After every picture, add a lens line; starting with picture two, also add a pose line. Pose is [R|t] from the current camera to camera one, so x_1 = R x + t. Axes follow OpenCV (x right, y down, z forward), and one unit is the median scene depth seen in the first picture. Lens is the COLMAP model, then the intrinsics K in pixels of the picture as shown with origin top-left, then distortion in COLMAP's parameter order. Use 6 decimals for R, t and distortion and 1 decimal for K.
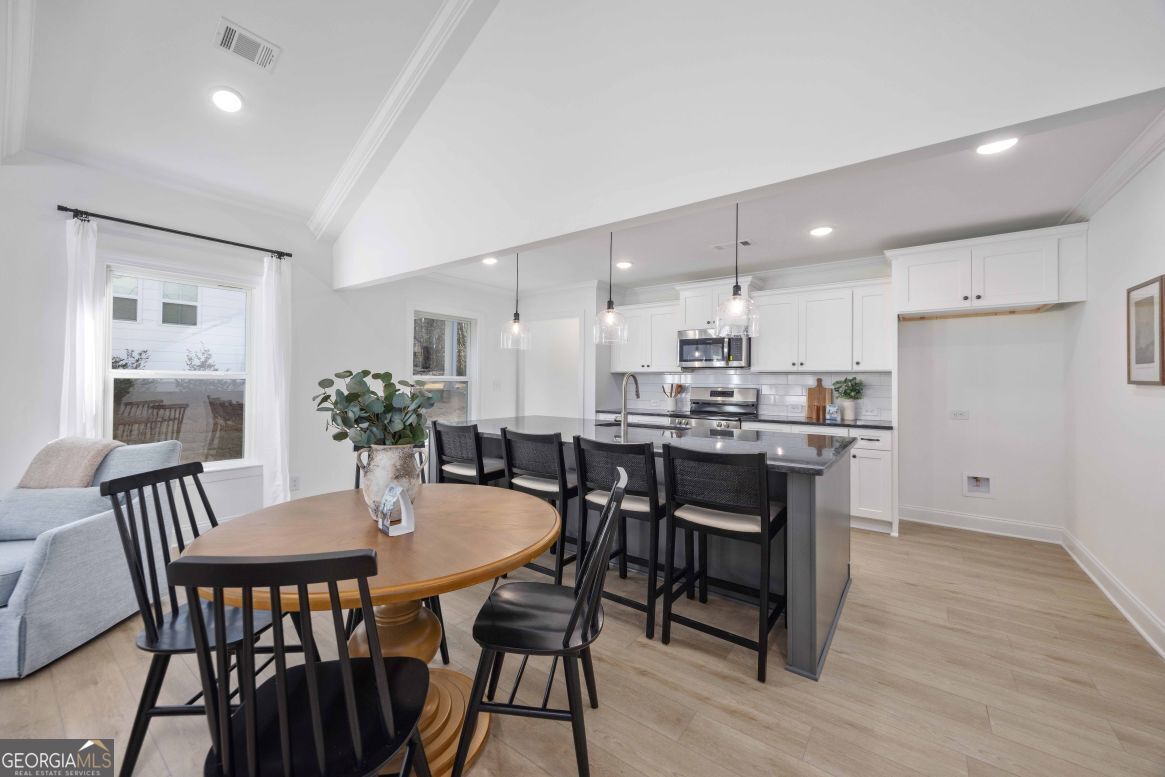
lens RADIAL K [[454.1, 0, 583.2], [0, 454.1, 375.7], [0, 0, 1]] dist [0.000435, 0.000063]
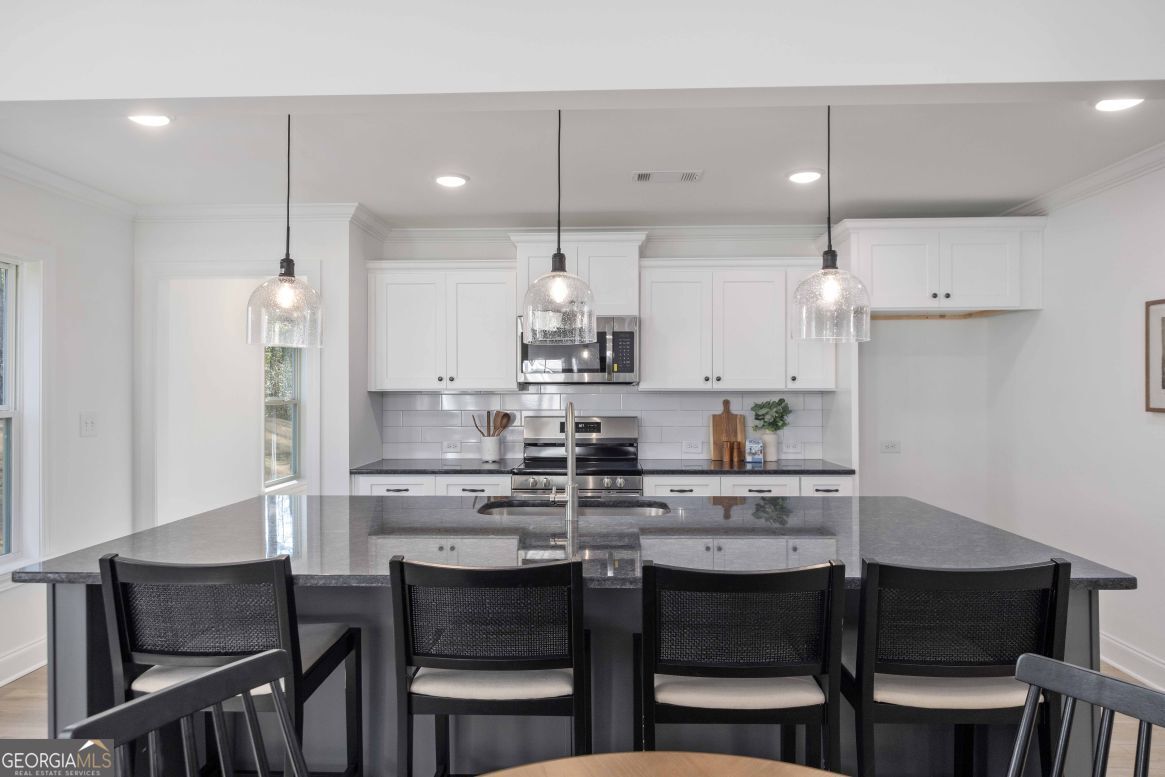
lens RADIAL K [[722.2, 0, 582.5], [0, 722.2, 388.5], [0, 0, 1]] dist [-0.003602, -0.000971]
pose [[0.820374, -0.008724, 0.571761, -0.258922], [0.002138, 0.999923, 0.012189, -0.024566], [-0.571824, -0.008777, 0.820330, 0.268702]]
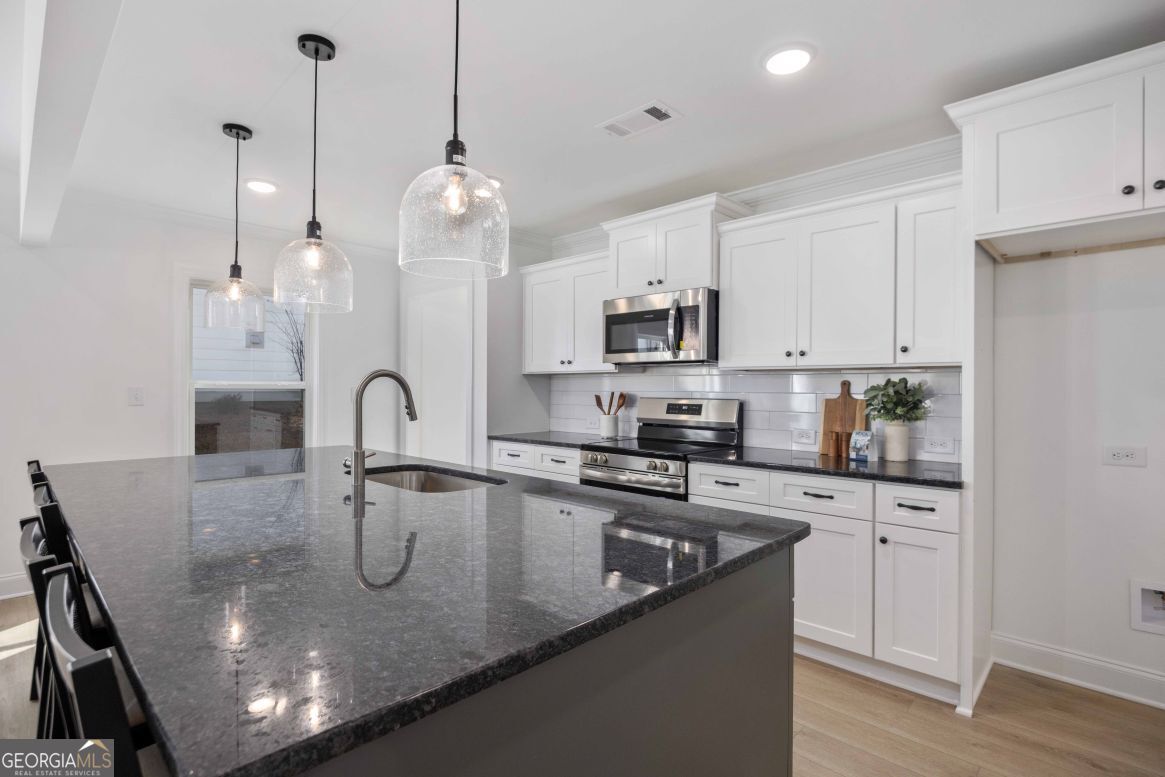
lens RADIAL K [[566.3, 0, 582.5], [0, 566.3, 388.5], [0, 0, 1]] dist [-0.006998, -0.000673]
pose [[0.992269, -0.003722, -0.124049, 0.307023], [0.005100, 0.999929, 0.010796, 0.006340], [0.124000, -0.011345, 0.992217, 0.316622]]
